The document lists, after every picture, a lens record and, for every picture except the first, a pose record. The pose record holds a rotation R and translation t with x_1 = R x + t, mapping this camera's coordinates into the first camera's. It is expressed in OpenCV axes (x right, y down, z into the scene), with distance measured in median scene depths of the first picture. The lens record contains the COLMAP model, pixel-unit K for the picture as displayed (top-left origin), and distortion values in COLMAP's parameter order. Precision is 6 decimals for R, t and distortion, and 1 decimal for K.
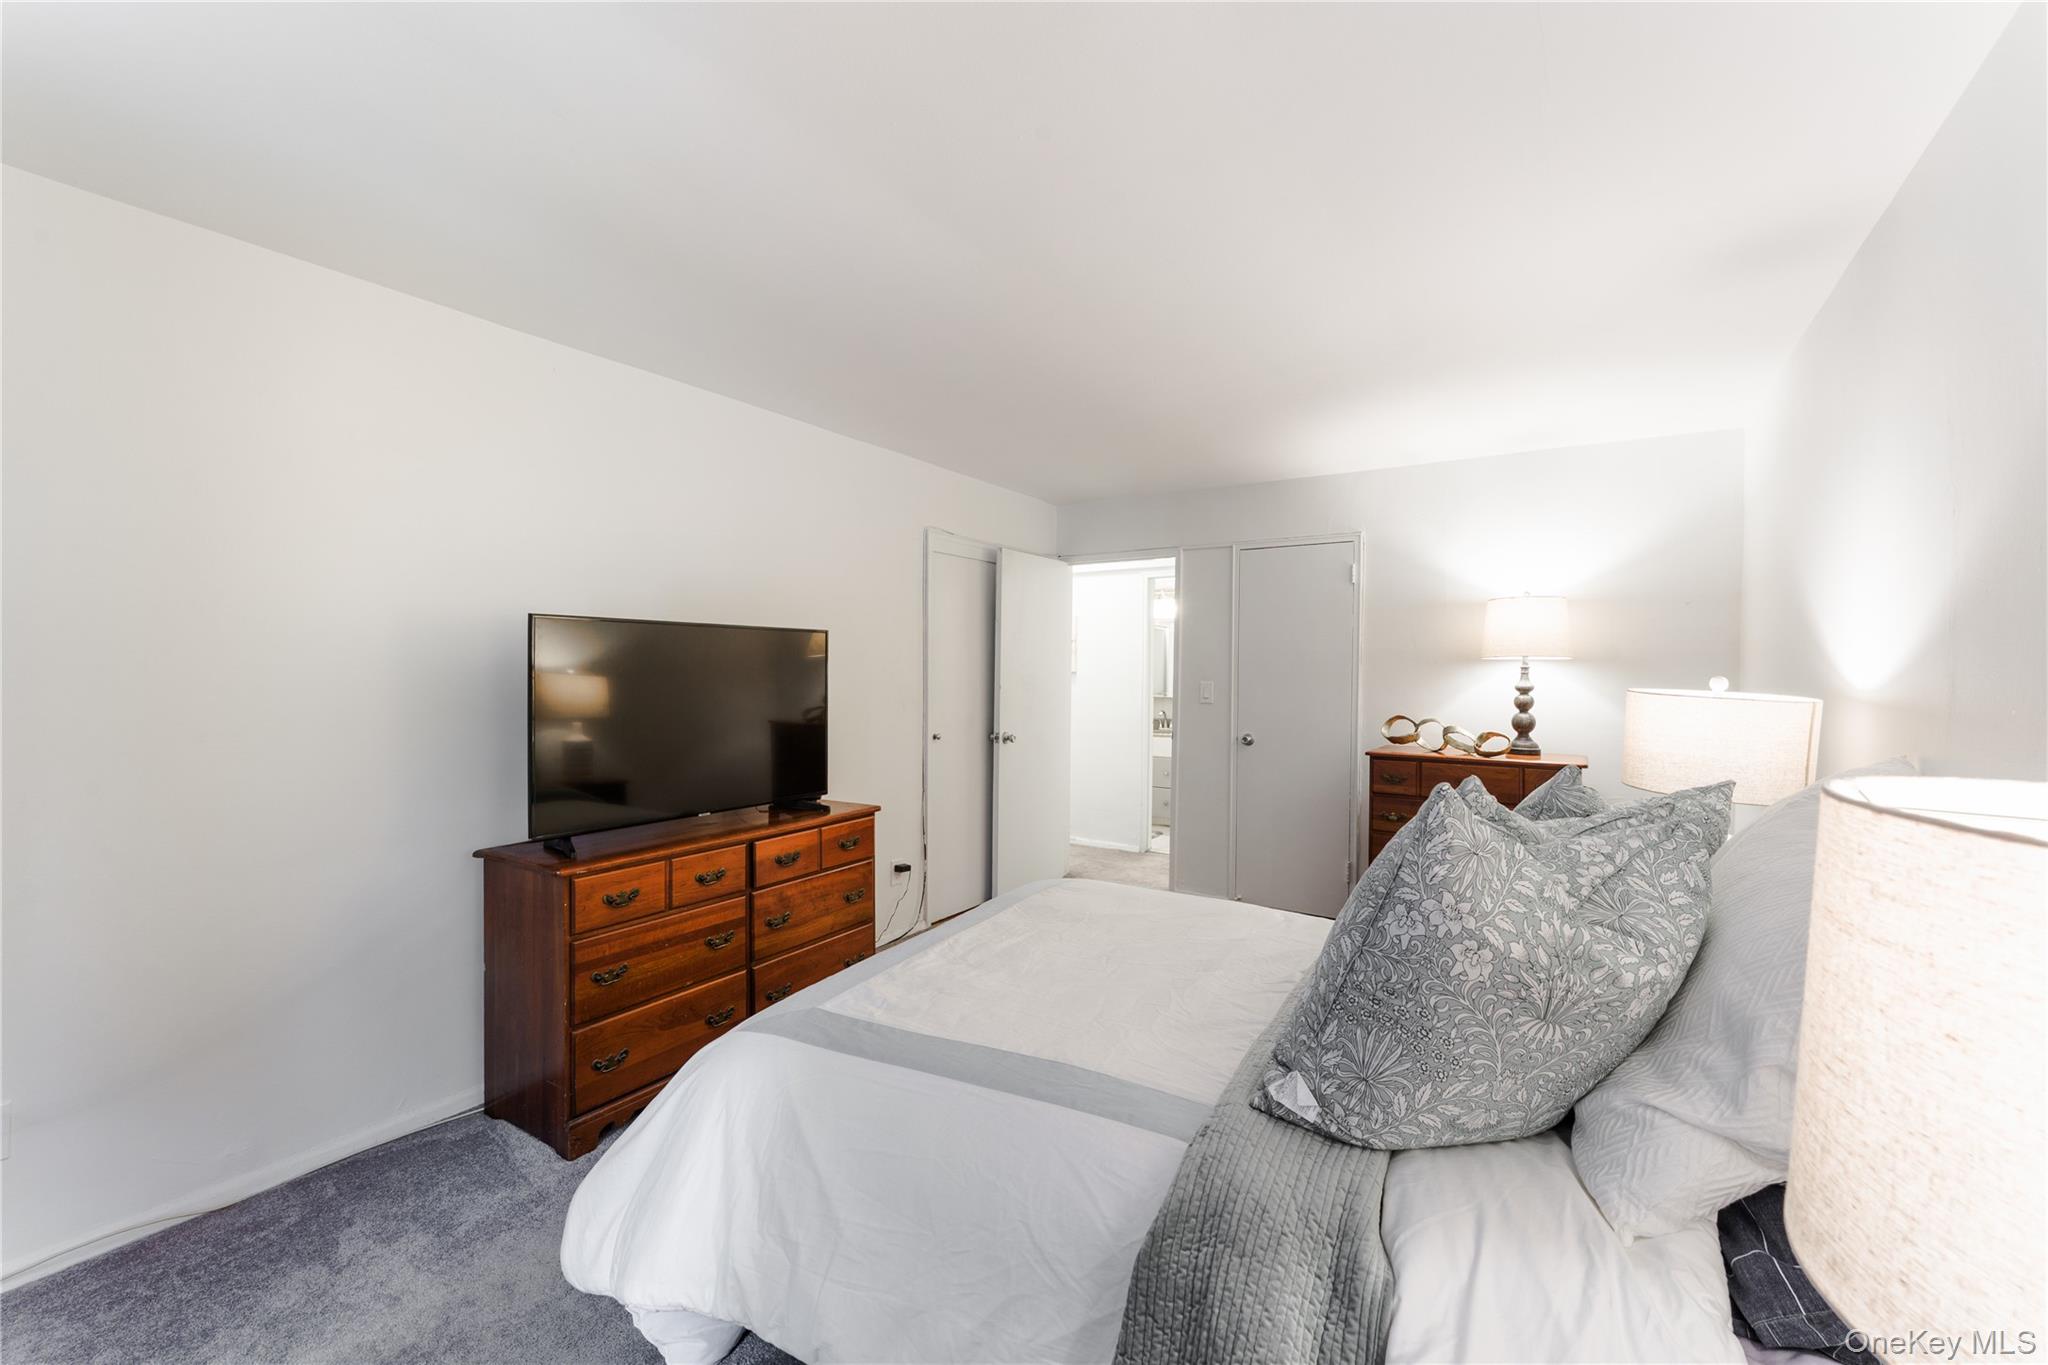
lens RADIAL K [[839.1, 0, 1011.4], [0, 839.1, 671.7], [0, 0, 1]] dist [-0.000105, -0.000017]
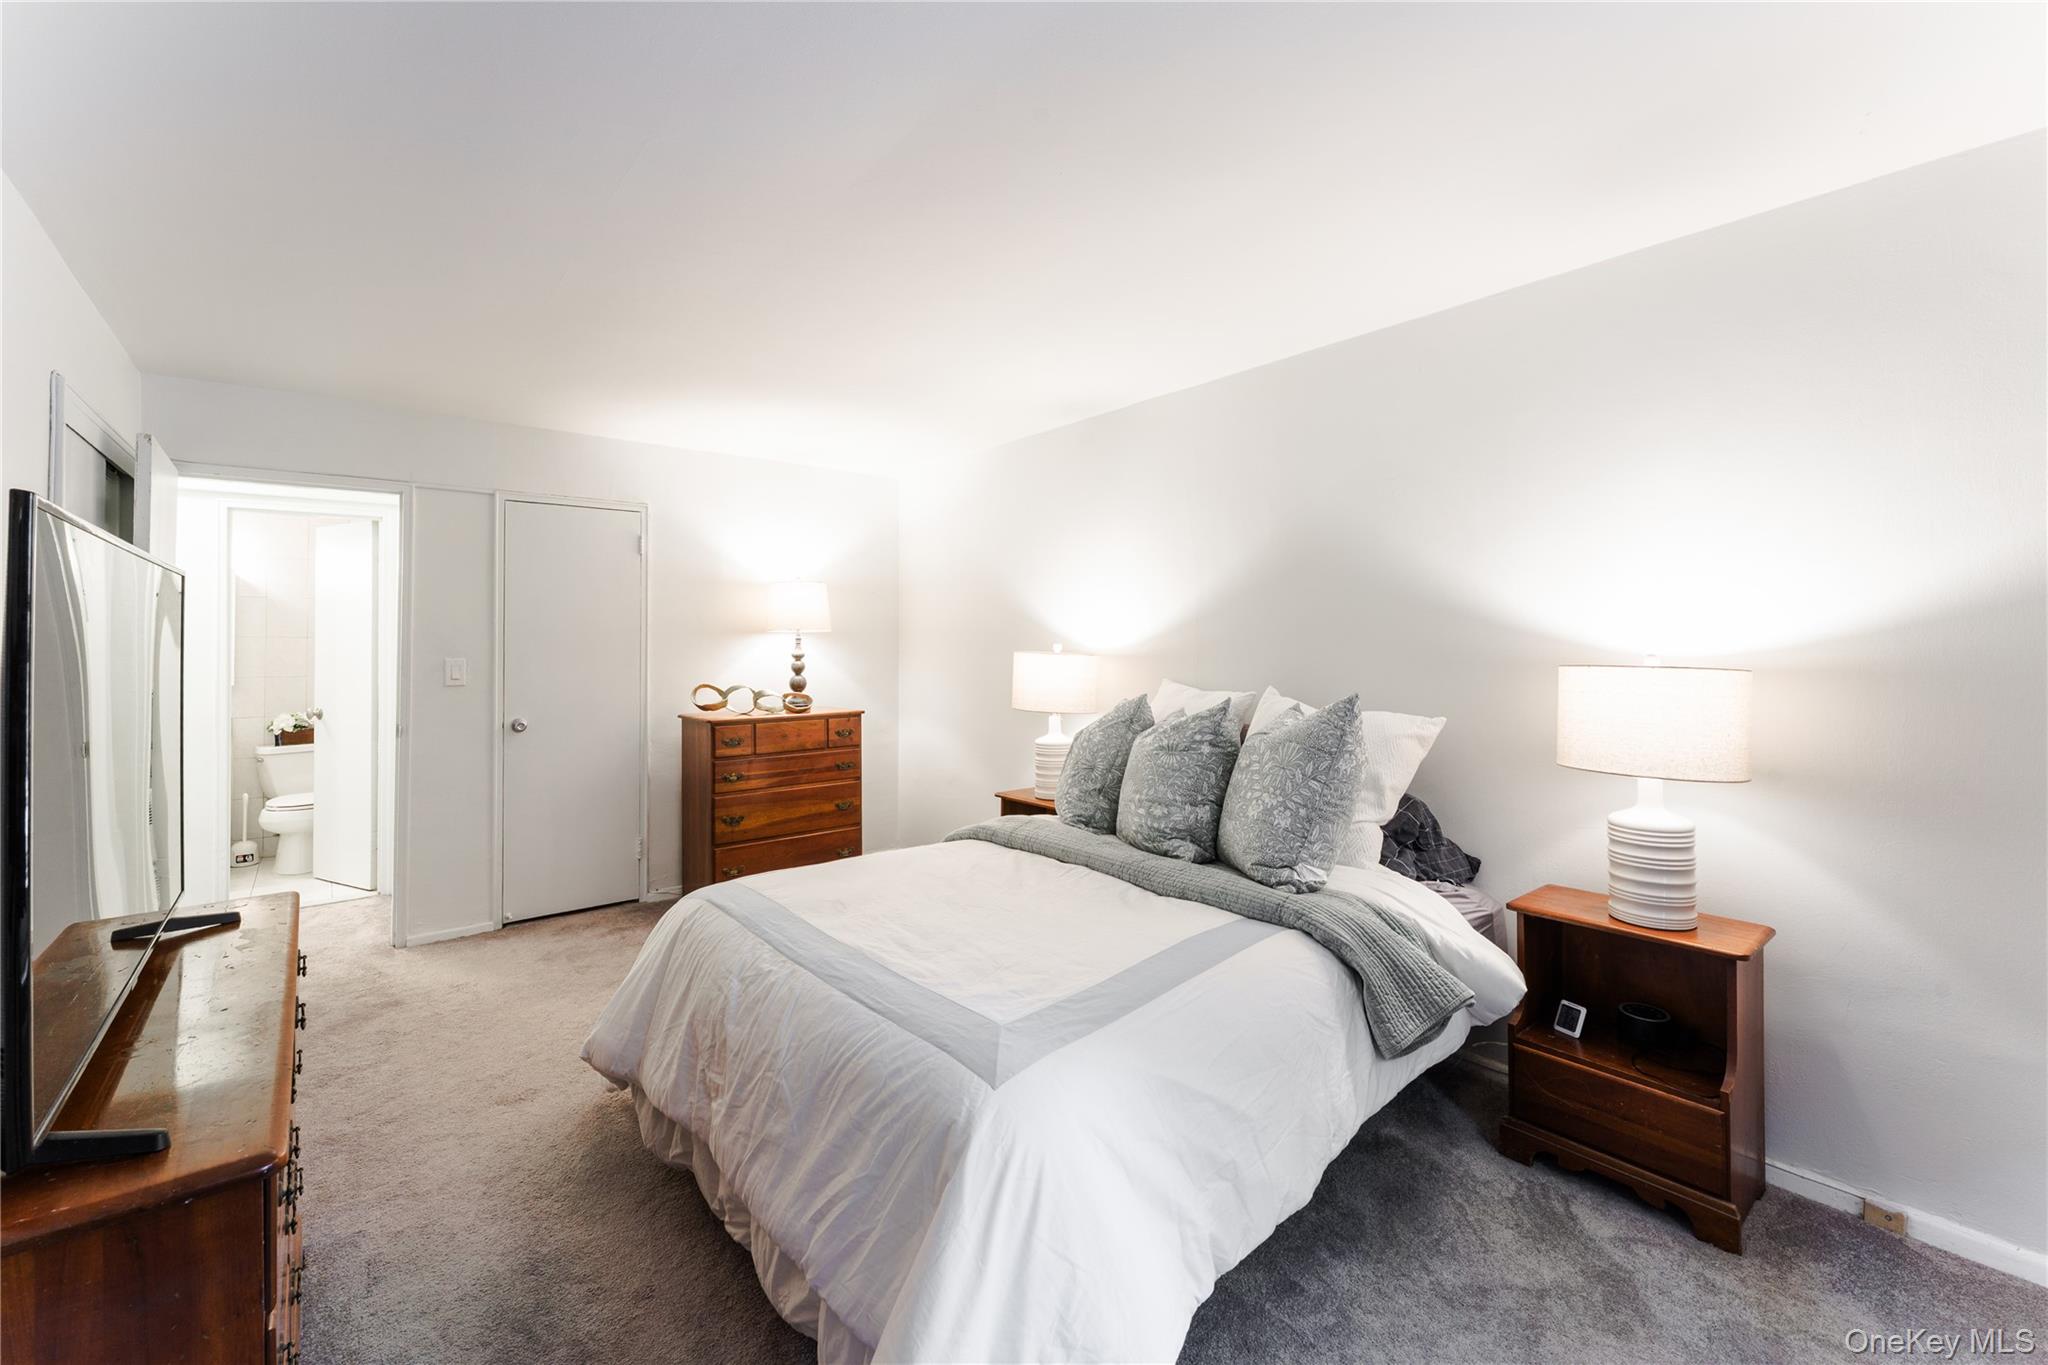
lens RADIAL K [[846.4, 0, 1033.6], [0, 846.4, 635.4], [0, 0, 1]] dist [-0.000880, -0.000054]
pose [[0.289842, -0.000223, 0.957074, -0.473548], [0.009896, 0.999947, -0.002764, -0.002940], [-0.957023, 0.010272, 0.289829, 0.311446]]
